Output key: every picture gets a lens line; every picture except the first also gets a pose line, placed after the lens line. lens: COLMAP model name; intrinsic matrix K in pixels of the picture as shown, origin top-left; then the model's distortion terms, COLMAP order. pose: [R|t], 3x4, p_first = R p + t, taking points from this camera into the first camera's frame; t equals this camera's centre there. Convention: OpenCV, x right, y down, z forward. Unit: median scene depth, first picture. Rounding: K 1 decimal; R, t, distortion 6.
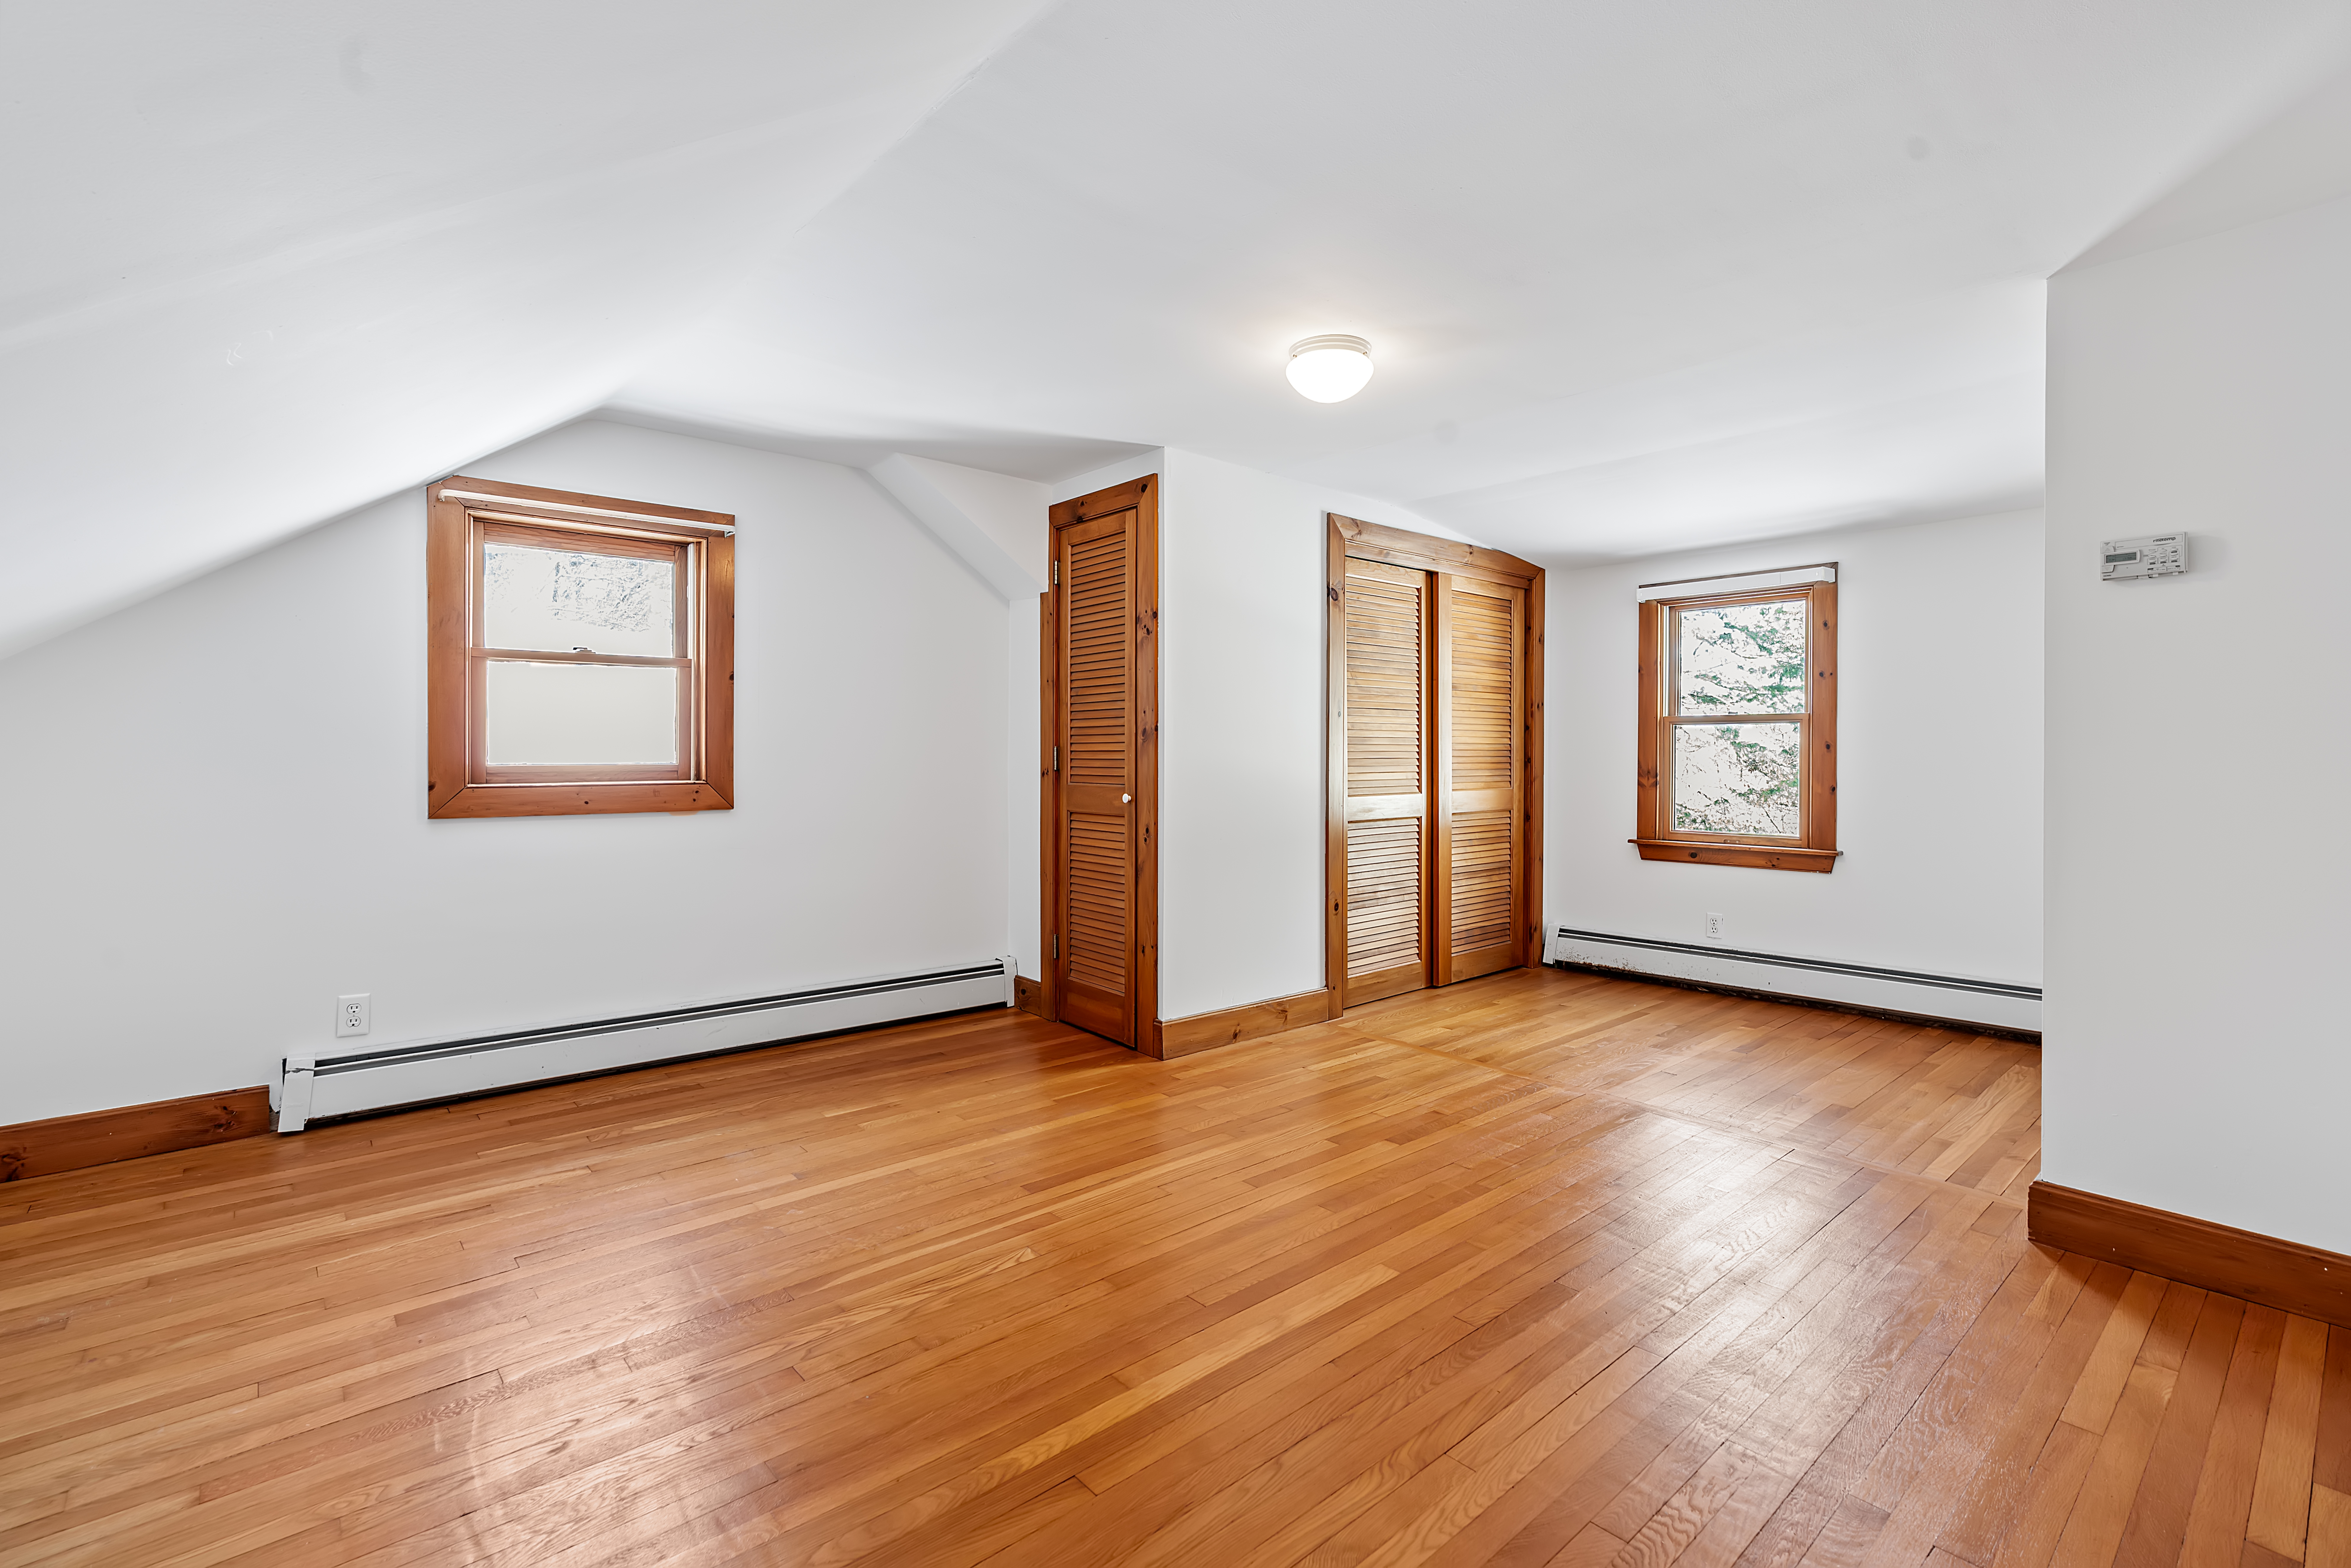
lens RADIAL K [[1067.7, 0, 1164.3], [0, 1067.7, 760.2], [0, 0, 1]] dist [-0.017796, 0.007748]
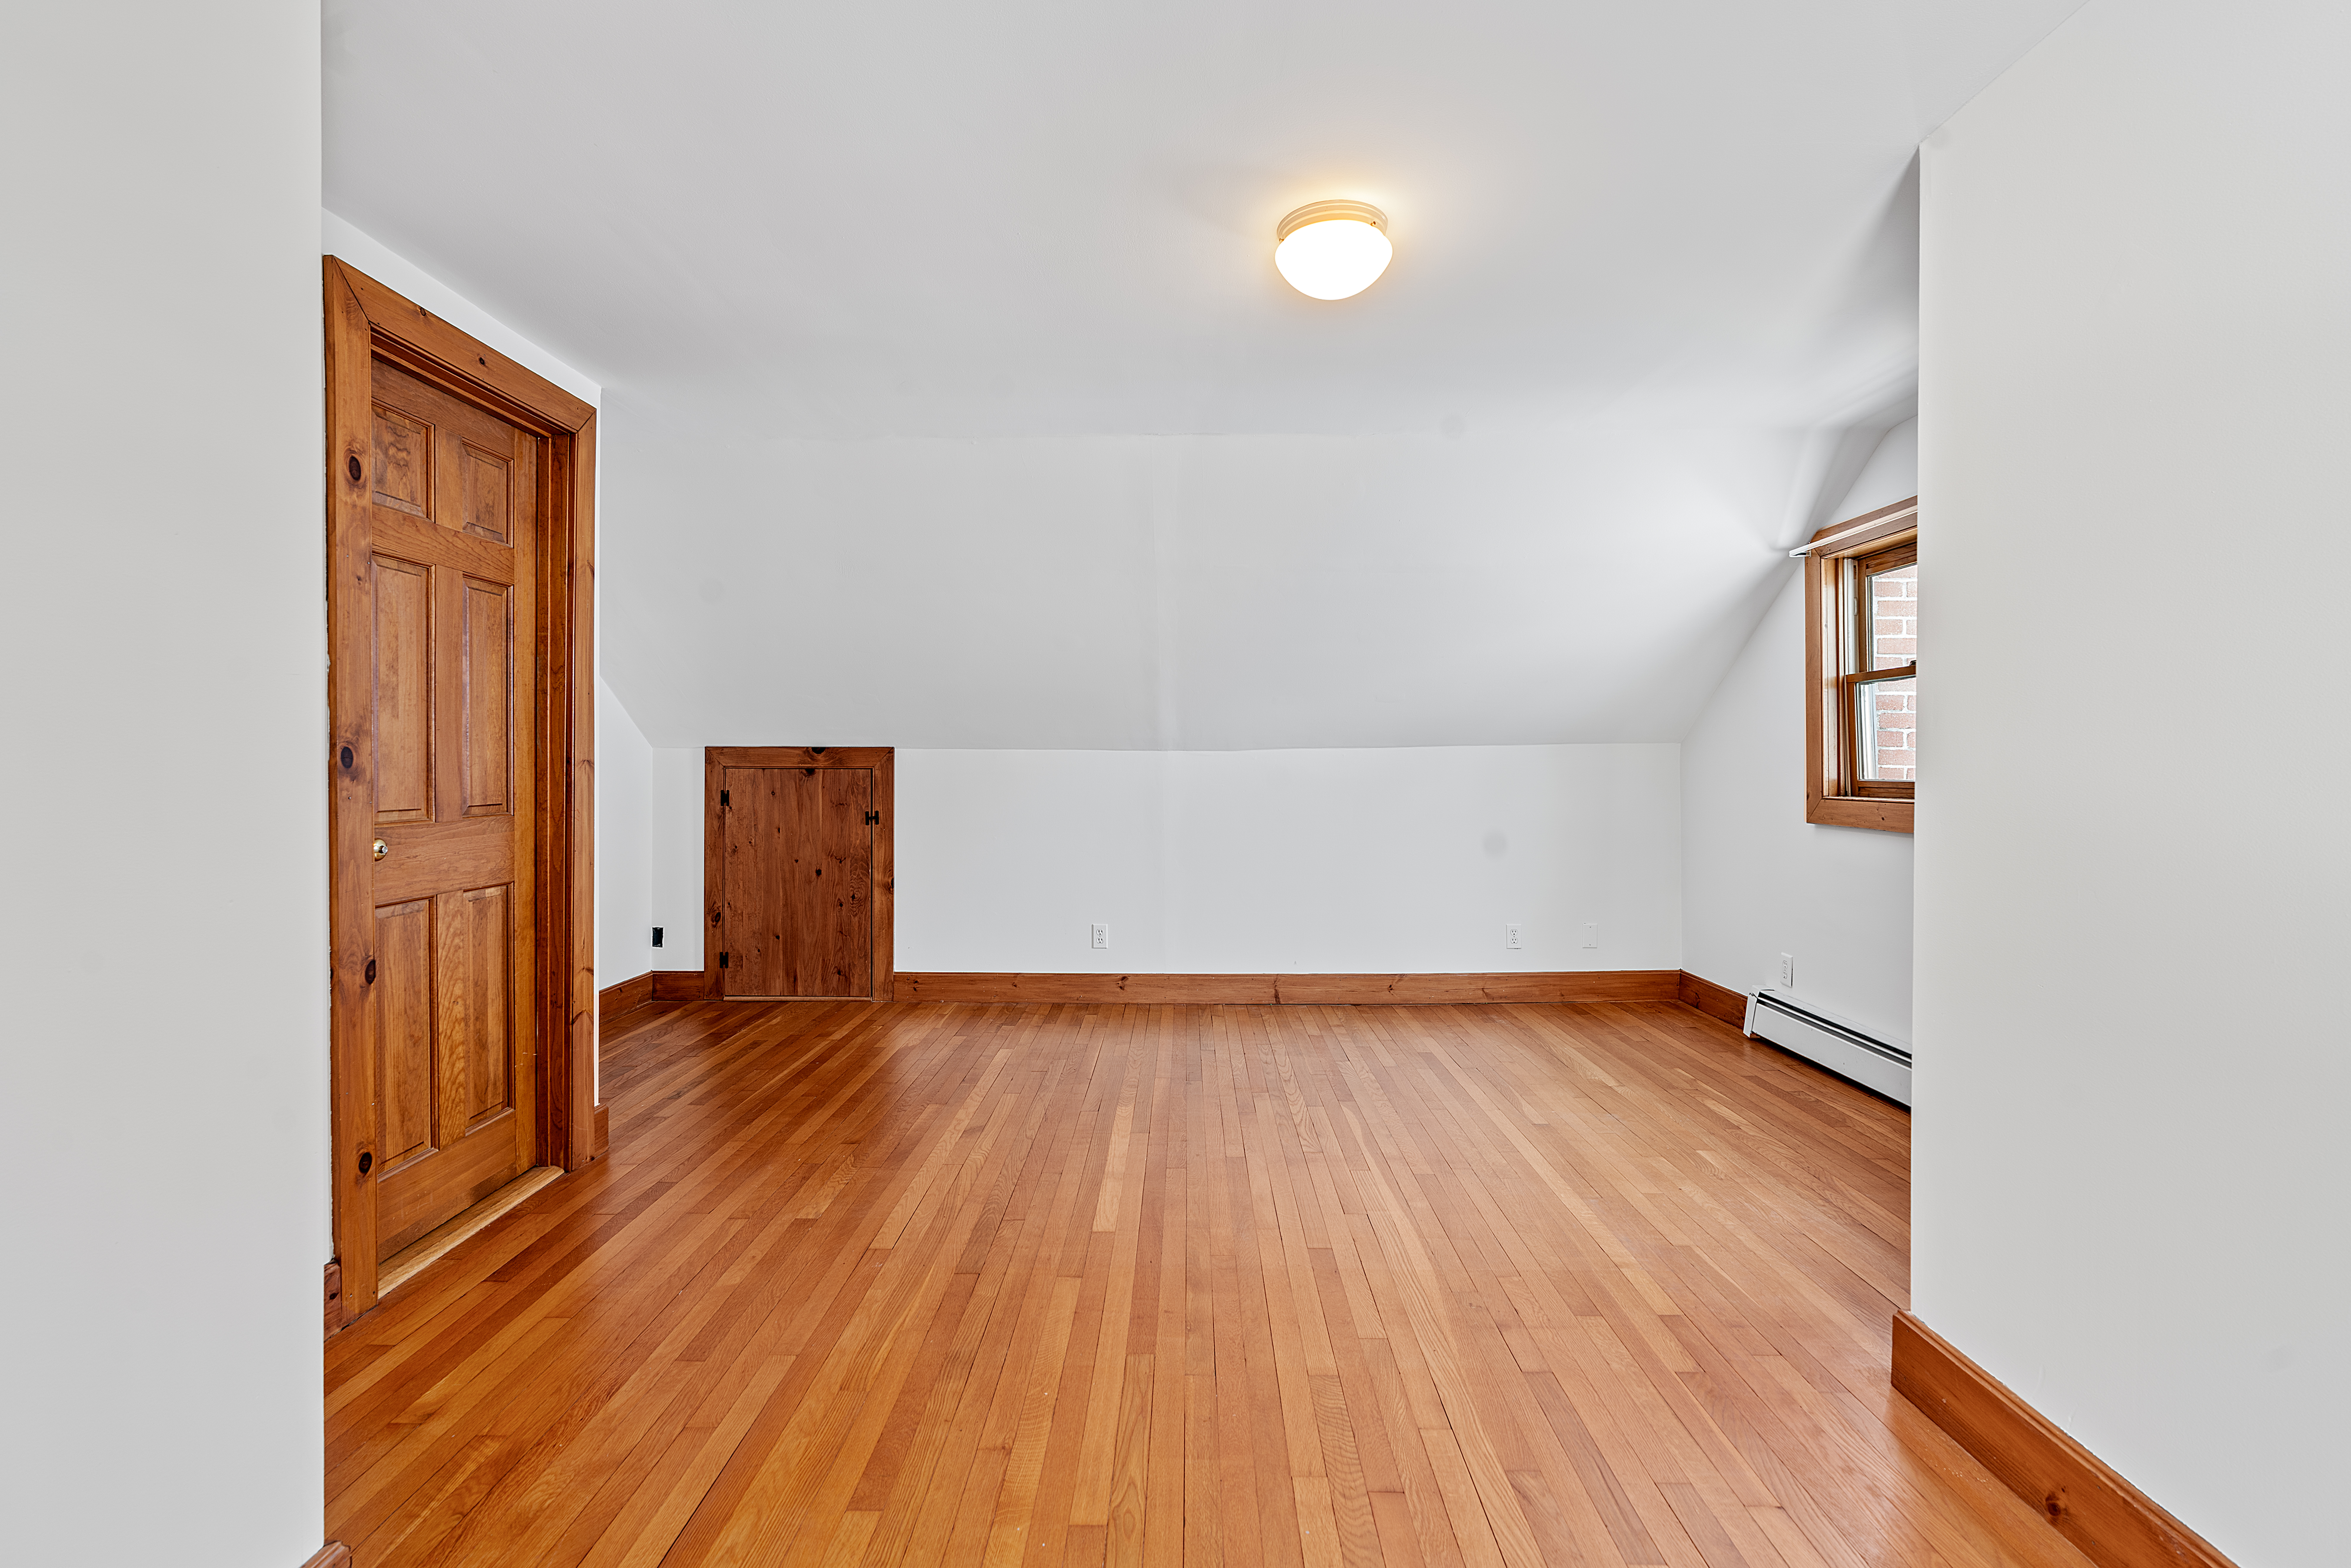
lens RADIAL K [[1067.7, 0, 1164.3], [0, 1067.7, 760.2], [0, 0, 1]] dist [-0.017796, 0.007748]
pose [[-0.669932, -0.007020, -0.742389, 0.768282], [-0.008162, 0.999965, -0.002091, -0.011679], [0.742377, 0.004659, -0.669966, 1.373211]]
